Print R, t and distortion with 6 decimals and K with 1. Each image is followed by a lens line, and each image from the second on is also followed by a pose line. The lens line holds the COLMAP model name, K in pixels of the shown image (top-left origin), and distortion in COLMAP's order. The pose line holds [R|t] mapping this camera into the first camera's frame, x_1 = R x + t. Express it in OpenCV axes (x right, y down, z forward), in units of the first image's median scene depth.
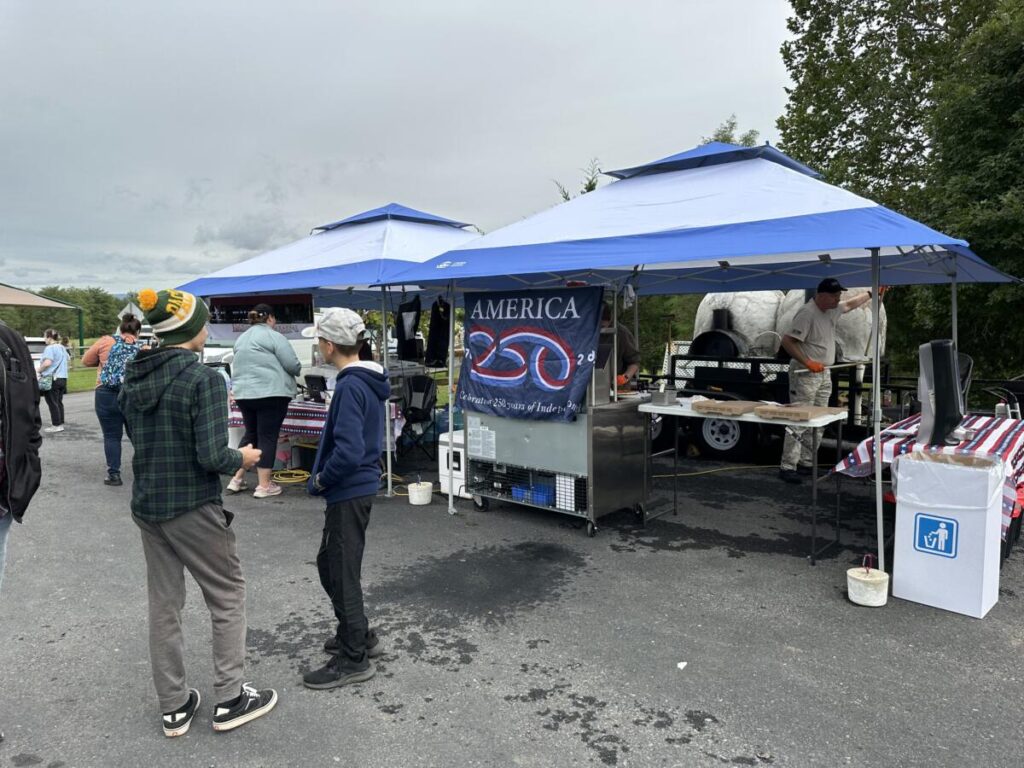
lens RADIAL K [[707.2, 0, 507.2], [0, 707.2, 383.1], [0, 0, 1]] dist [0.025532, -0.048096]
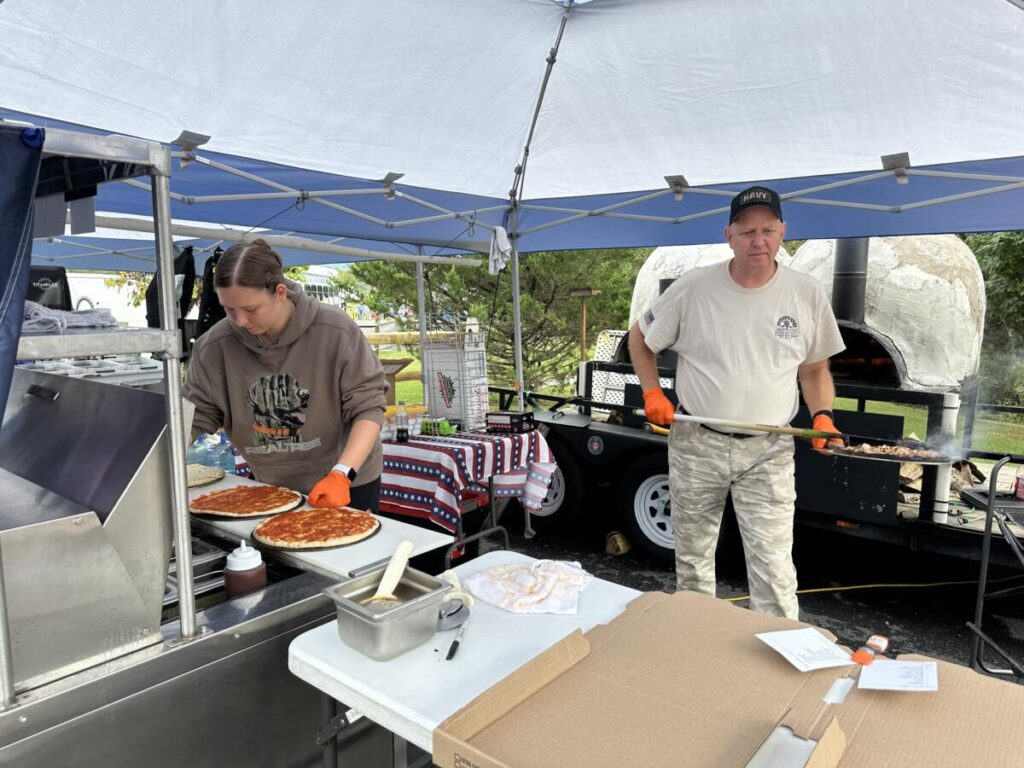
lens RADIAL K [[707.2, 0, 516.7], [0, 707.2, 388.2], [0, 0, 1]] dist [0.025532, -0.048096]
pose [[0.999626, 0.014356, 0.023262, 0.174503], [-0.015455, 0.998740, 0.047747, -0.046442], [-0.022547, -0.048088, 0.998589, 0.478084]]
